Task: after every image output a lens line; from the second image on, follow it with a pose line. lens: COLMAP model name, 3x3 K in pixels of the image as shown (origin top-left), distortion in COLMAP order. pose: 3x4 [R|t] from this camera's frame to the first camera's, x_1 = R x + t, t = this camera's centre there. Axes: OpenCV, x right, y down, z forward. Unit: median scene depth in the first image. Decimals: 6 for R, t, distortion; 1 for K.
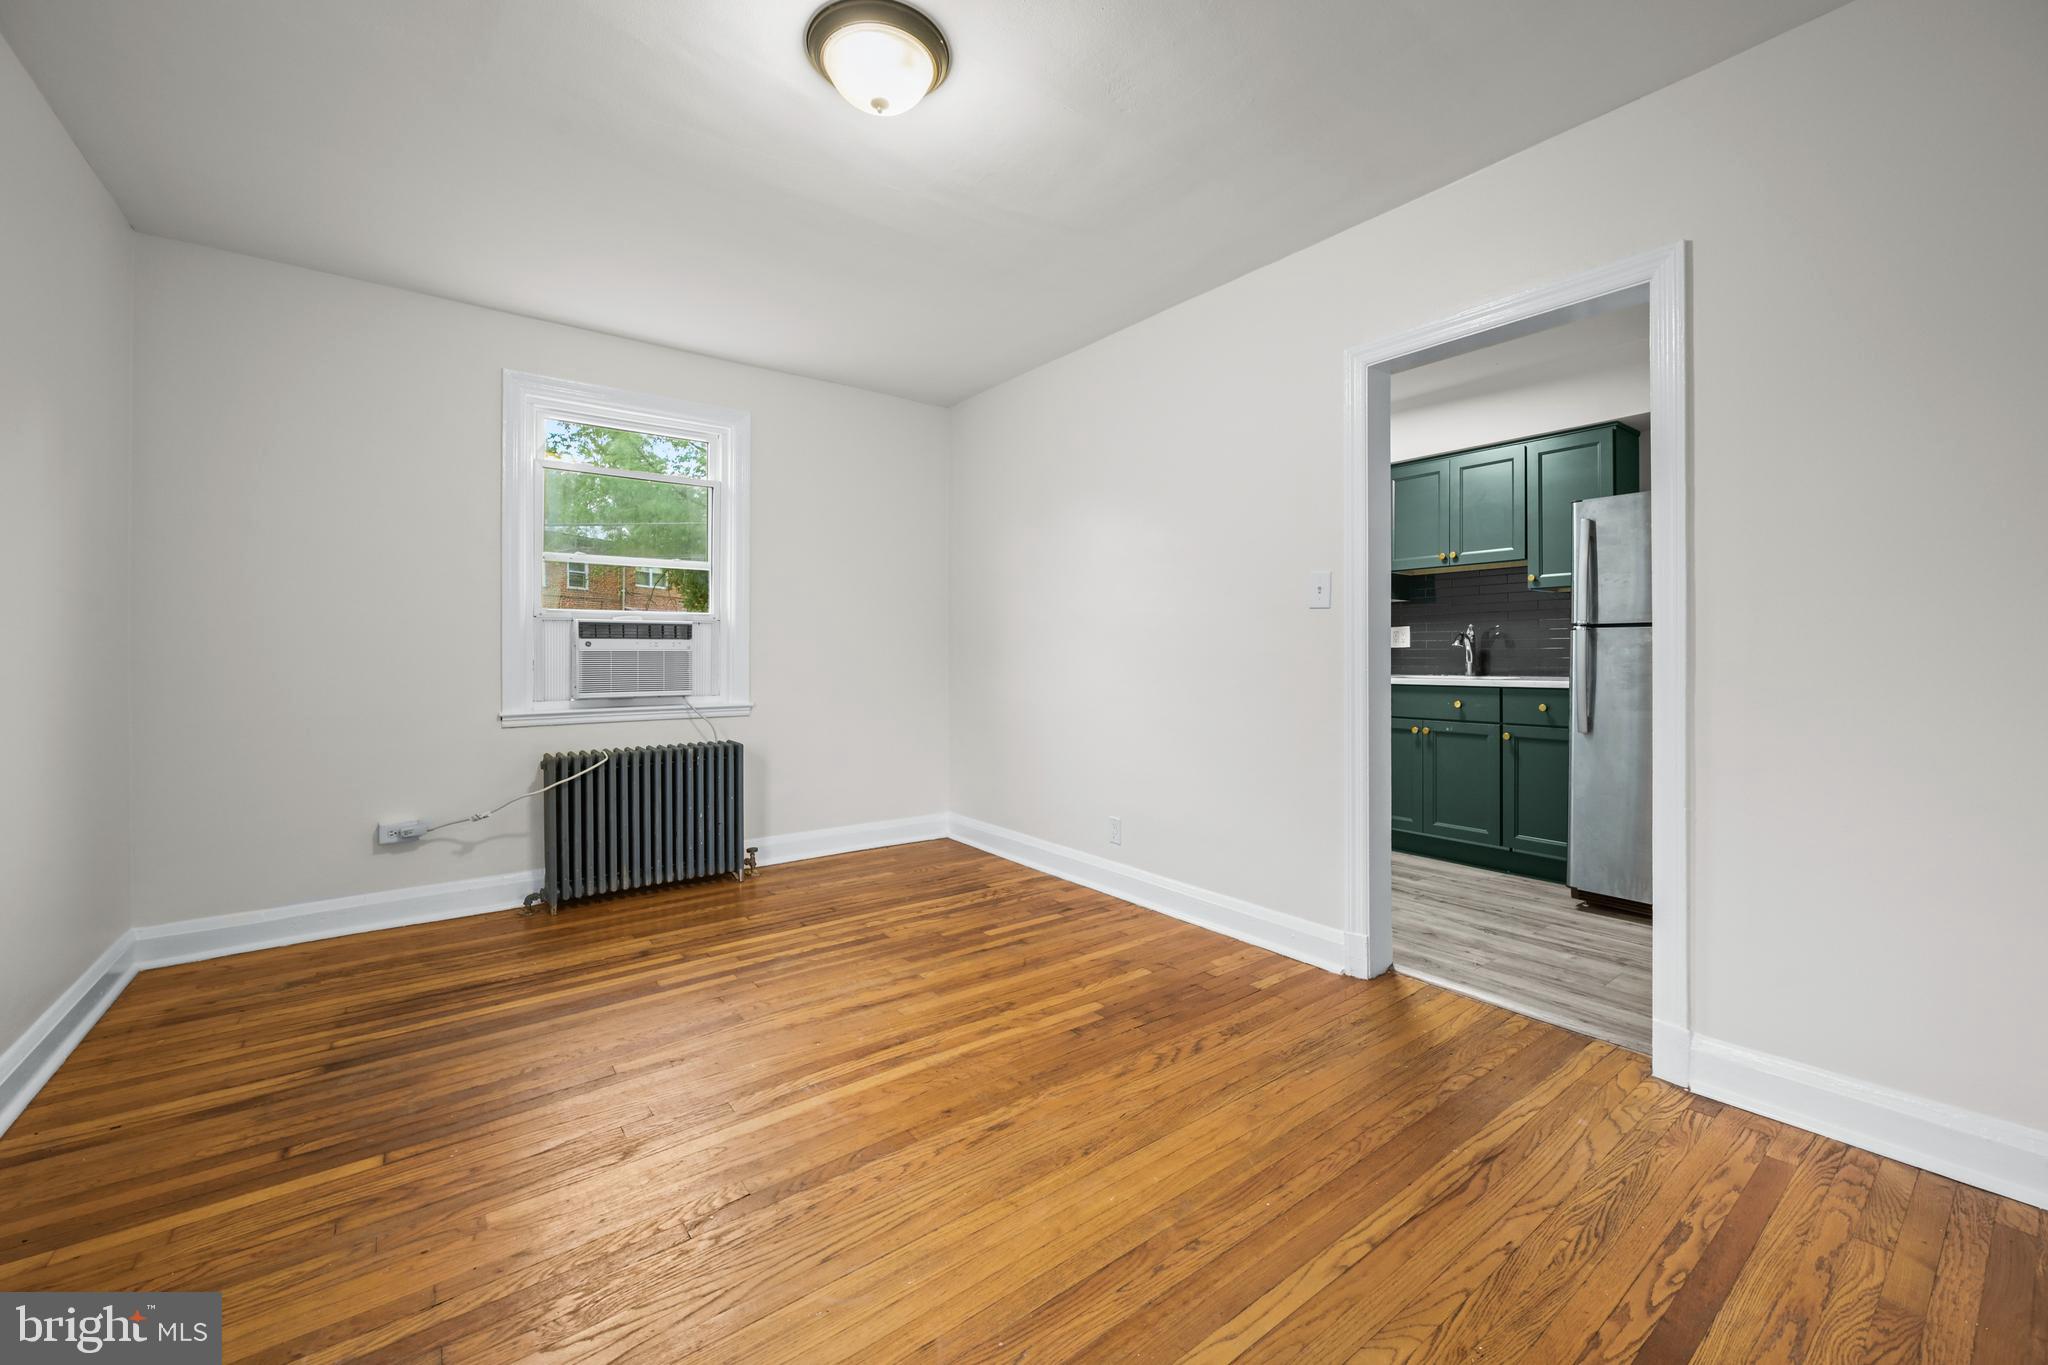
lens RADIAL K [[805.5, 0, 1031.7], [0, 805.5, 675.6], [0, 0, 1]] dist [0.001360, 0.000332]
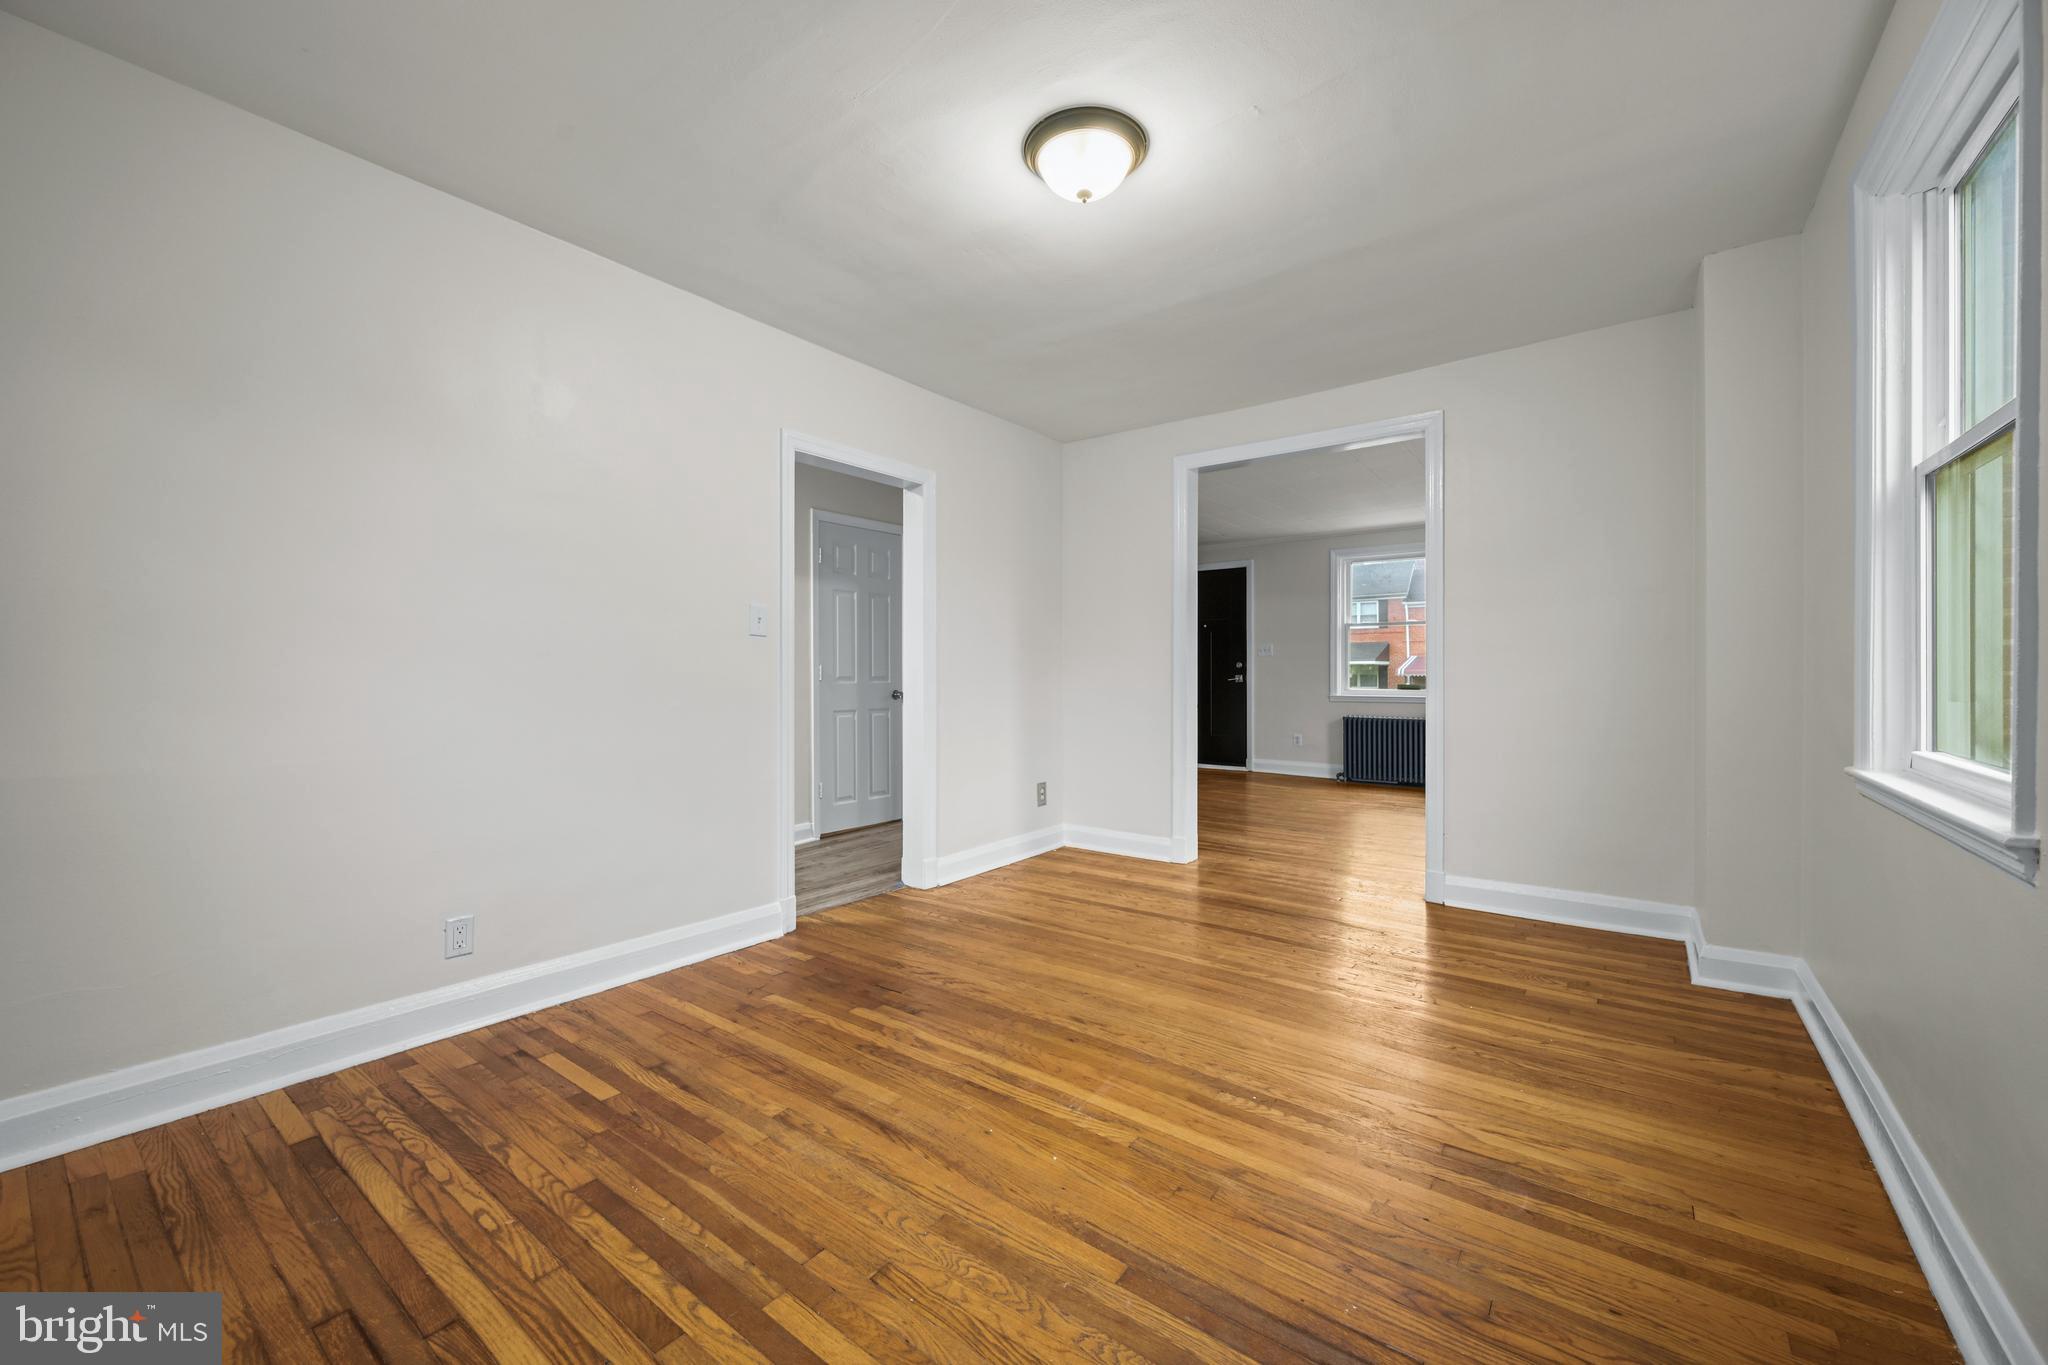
lens RADIAL K [[805.5, 0, 1031.7], [0, 805.5, 675.6], [0, 0, 1]] dist [0.001360, 0.000332]
pose [[-0.270748, 0.003257, 0.962645, -0.880910], [0.026440, 0.999642, 0.004054, -0.015965], [-0.962287, 0.026550, -0.270737, 0.950823]]
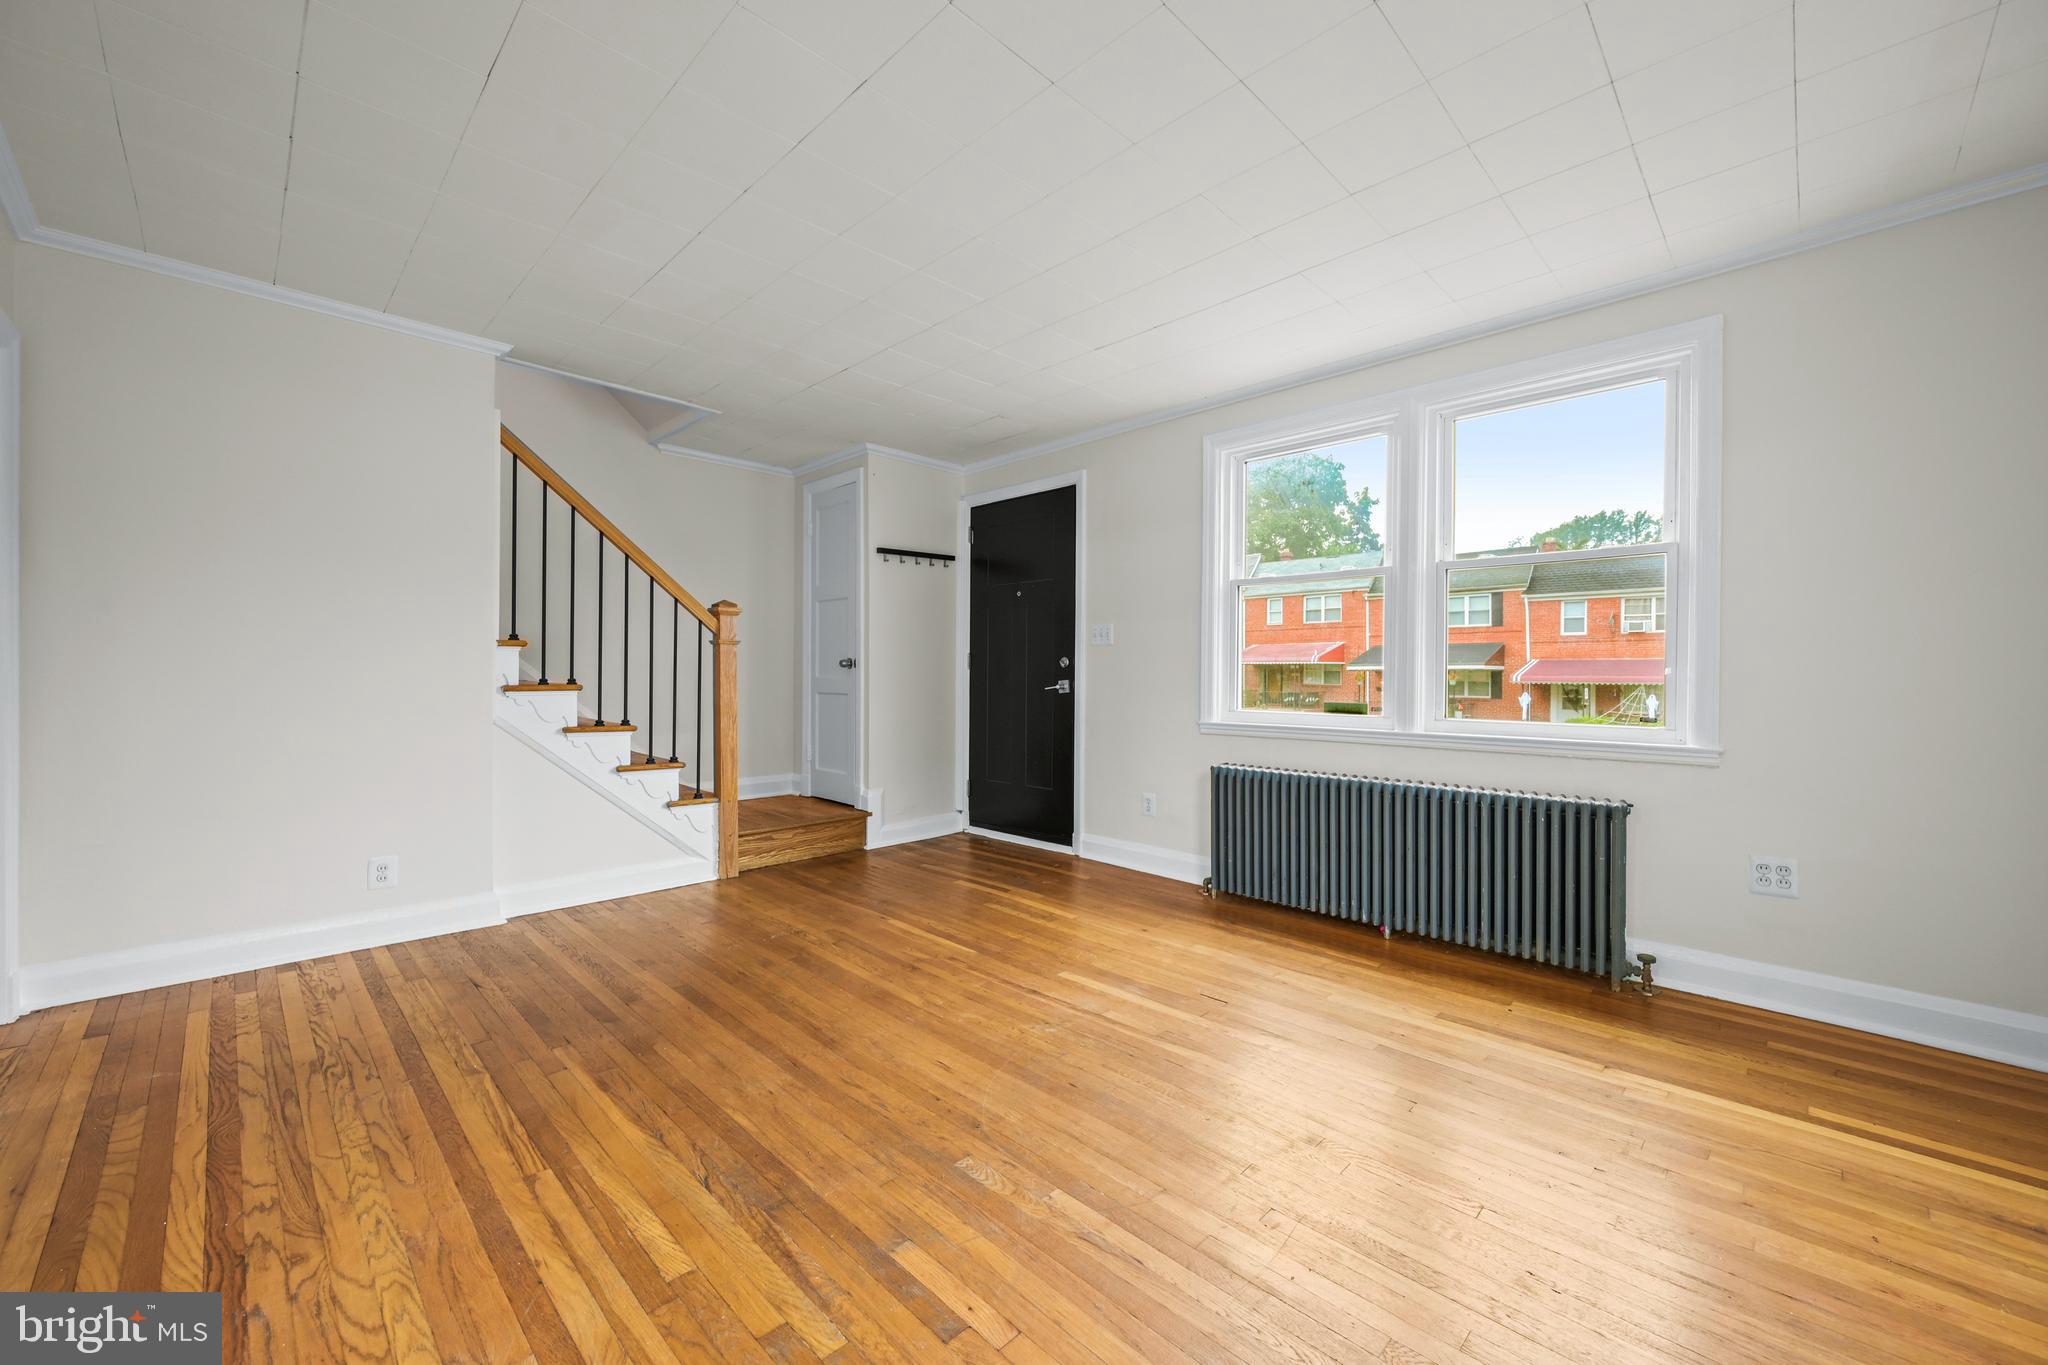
lens RADIAL K [[805.5, 0, 1031.7], [0, 805.5, 675.6], [0, 0, 1]] dist [0.001360, 0.000332]
pose [[-0.136335, 0.007714, 0.990633, 0.212066], [0.020813, 0.999771, -0.004921, 0.013328], [-0.990444, 0.019947, -0.136465, -0.375205]]
